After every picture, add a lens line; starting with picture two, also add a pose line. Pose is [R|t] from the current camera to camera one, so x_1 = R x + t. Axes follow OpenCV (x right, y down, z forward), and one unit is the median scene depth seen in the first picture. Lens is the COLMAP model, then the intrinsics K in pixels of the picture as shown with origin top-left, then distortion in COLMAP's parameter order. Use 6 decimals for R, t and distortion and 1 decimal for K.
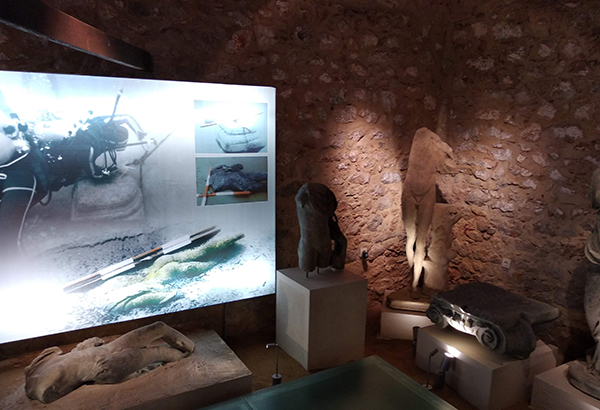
lens RADIAL K [[460.0, 0, 301.1], [0, 460.0, 231.7], [0, 0, 1]] dist [0.011544, -0.032339]
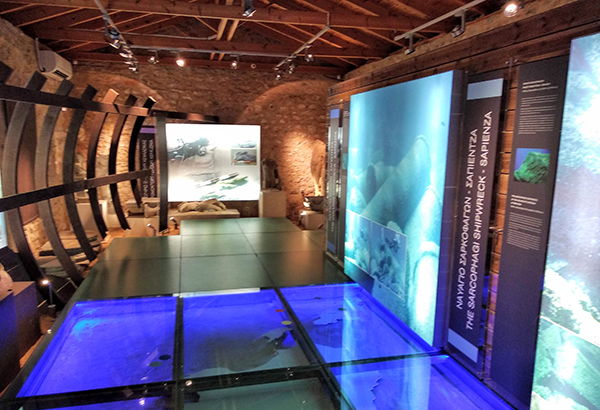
lens RADIAL K [[461.0, 0, 300.4], [0, 461.0, 230.3], [0, 0, 1]] dist [0.053120, -0.063648]
pose [[0.959791, 0.054698, -0.275335, 1.055734], [-0.062735, 0.997820, -0.020462, 0.399326], [0.273616, 0.036912, 0.961131, -1.755747]]
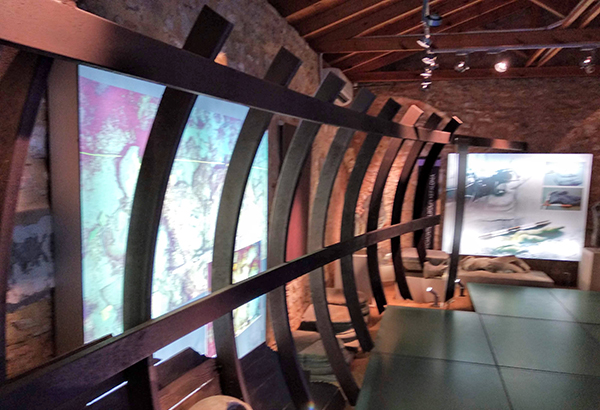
lens RADIAL K [[460.0, 0, 301.1], [0, 460.0, 231.7], [0, 0, 1]] dist [0.011544, -0.032339]
pose [[0.704648, 0.096432, -0.702973, 0.501017], [-0.158872, 0.987011, -0.023855, 0.272187], [0.691542, 0.128492, 0.710816, -1.276403]]
